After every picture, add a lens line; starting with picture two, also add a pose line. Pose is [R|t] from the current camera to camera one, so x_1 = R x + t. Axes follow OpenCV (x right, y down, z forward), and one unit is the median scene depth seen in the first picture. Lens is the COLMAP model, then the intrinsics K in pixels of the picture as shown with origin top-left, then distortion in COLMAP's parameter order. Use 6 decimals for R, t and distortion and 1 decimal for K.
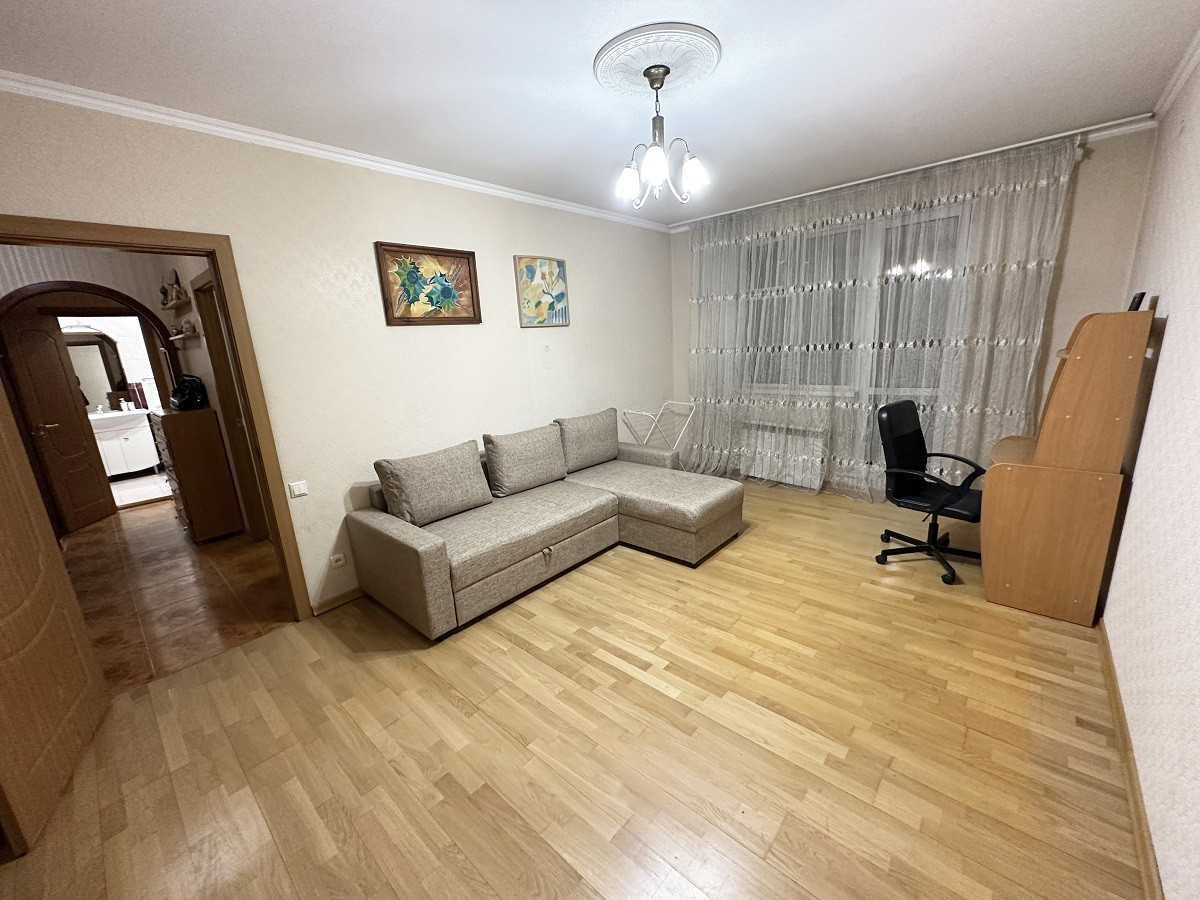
lens RADIAL K [[475.2, 0, 600.7], [0, 475.2, 453.0], [0, 0, 1]] dist [0.001772, -0.000284]
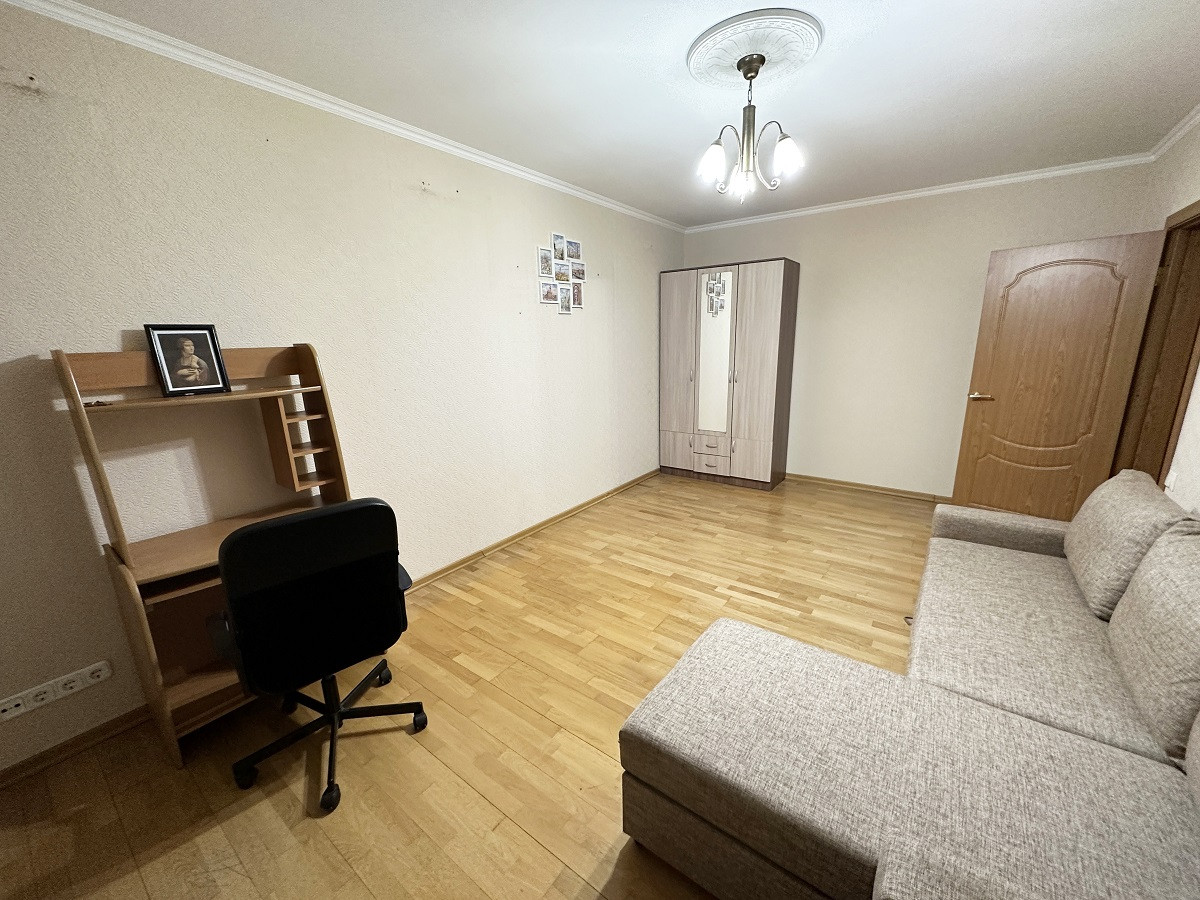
lens RADIAL K [[475.2, 0, 601.2], [0, 475.2, 446.5], [0, 0, 1]] dist [0.001772, -0.000284]
pose [[-0.993303, 0.092475, -0.069260, 0.474211], [0.050968, 0.888709, 0.455630, -0.469185], [0.103686, 0.449049, -0.887471, 1.832640]]
